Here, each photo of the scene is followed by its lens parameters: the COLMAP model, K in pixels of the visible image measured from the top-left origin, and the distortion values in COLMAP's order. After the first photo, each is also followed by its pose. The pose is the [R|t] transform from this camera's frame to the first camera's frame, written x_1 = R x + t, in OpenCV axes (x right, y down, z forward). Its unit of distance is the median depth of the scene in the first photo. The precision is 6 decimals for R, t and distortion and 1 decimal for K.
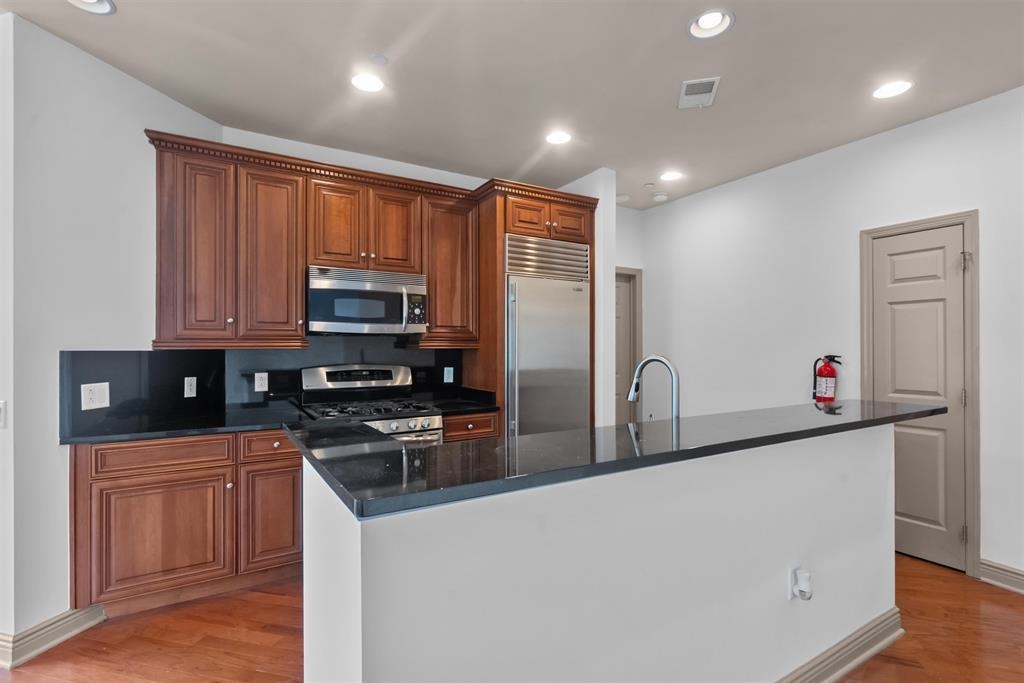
lens RADIAL K [[478.0, 0, 511.4], [0, 478.0, 345.2], [0, 0, 1]] dist [-0.000079, 0.000691]
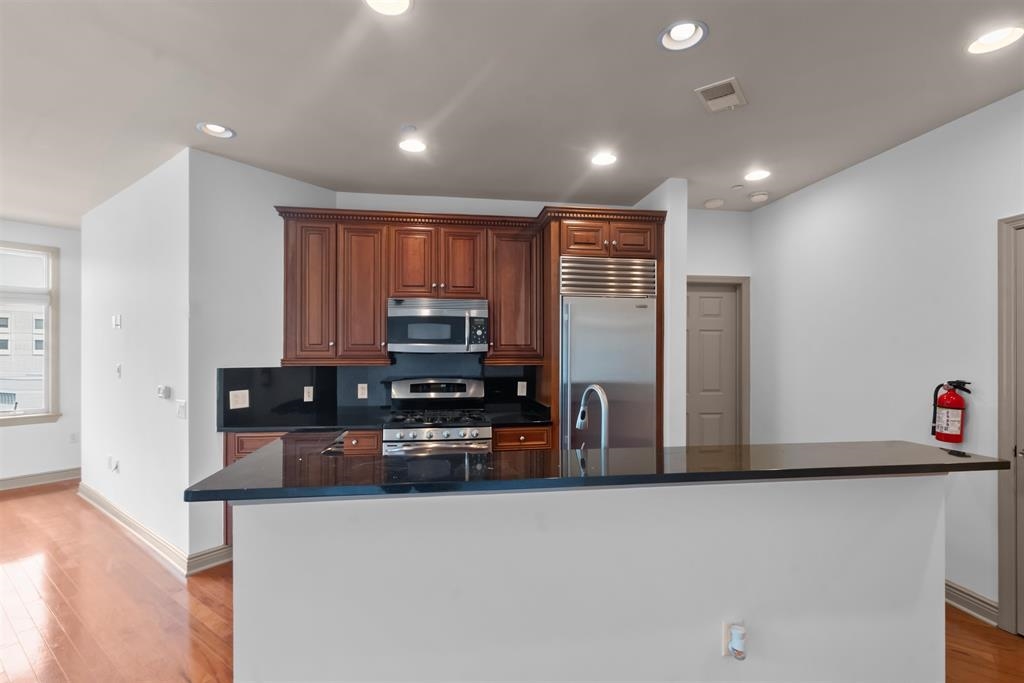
lens RADIAL K [[471.4, 0, 511.5], [0, 471.4, 351.2], [0, 0, 1]] dist [-0.000696, 0.000338]
pose [[0.923551, 0.002093, -0.383471, 0.300066], [-0.001081, 0.999995, 0.002853, -0.030489], [0.383475, -0.002220, 0.923549, 0.003975]]
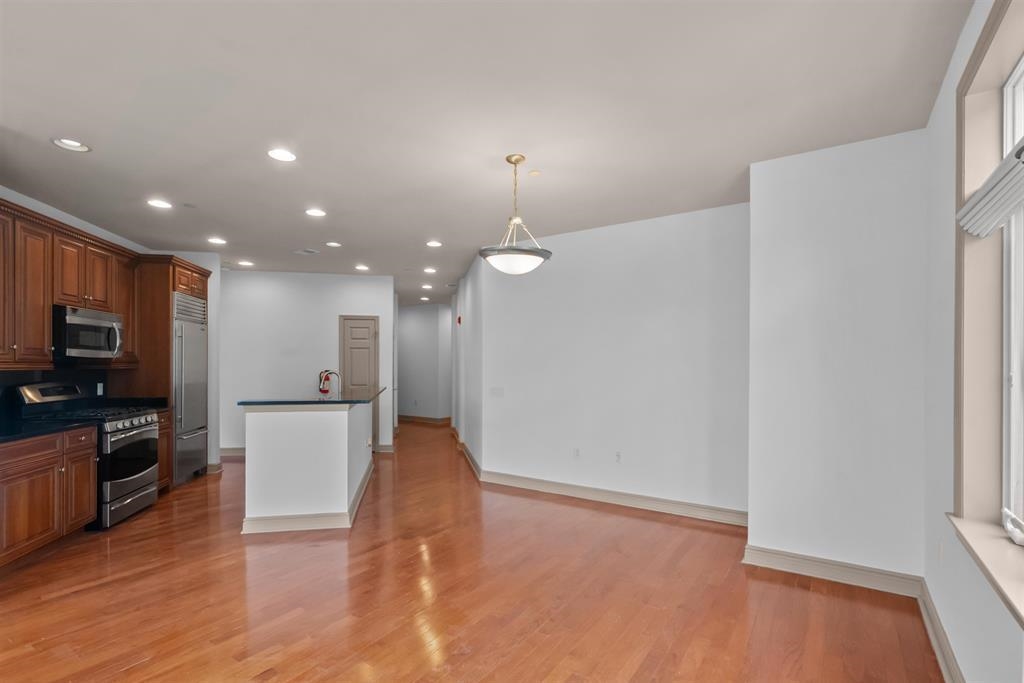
lens RADIAL K [[476.3, 0, 510.1], [0, 476.3, 367.6], [0, 0, 1]] dist [-0.001234, 0.000172]
pose [[0.335317, -0.005407, 0.942090, -1.111538], [-0.005945, 0.999951, 0.007855, -0.013841], [-0.942087, -0.008234, 0.335269, -0.511150]]
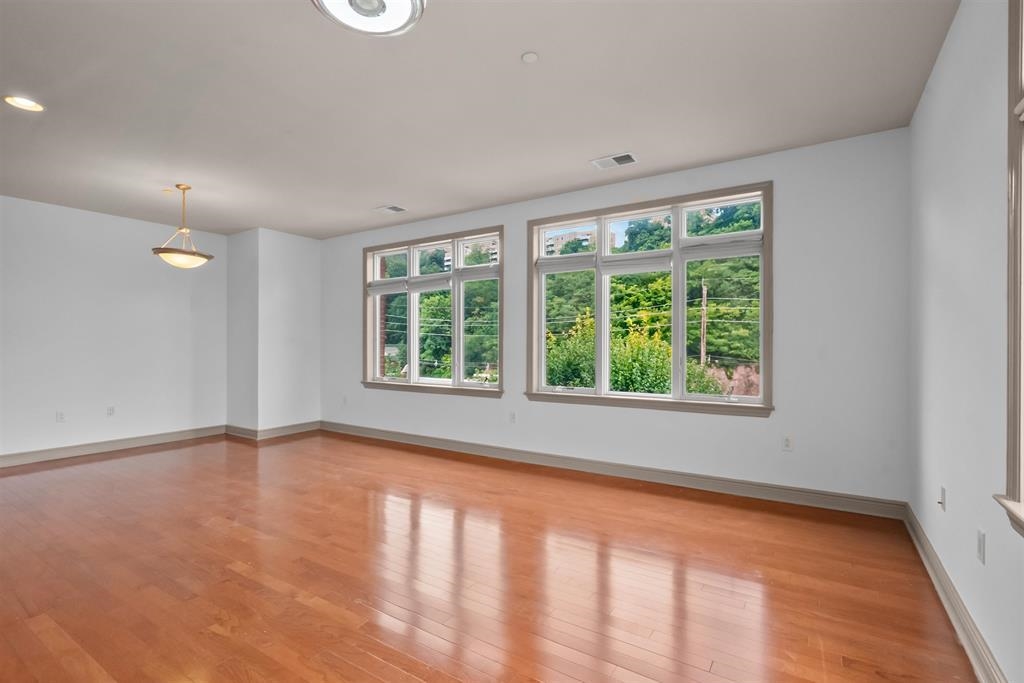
lens RADIAL K [[478.0, 0, 511.4], [0, 478.0, 345.2], [0, 0, 1]] dist [-0.000079, 0.000691]
pose [[-0.950036, 0.001478, 0.312136, -1.533377], [-0.000259, 0.999985, -0.005524, 0.038189], [-0.312139, -0.005329, -0.950022, 0.848070]]
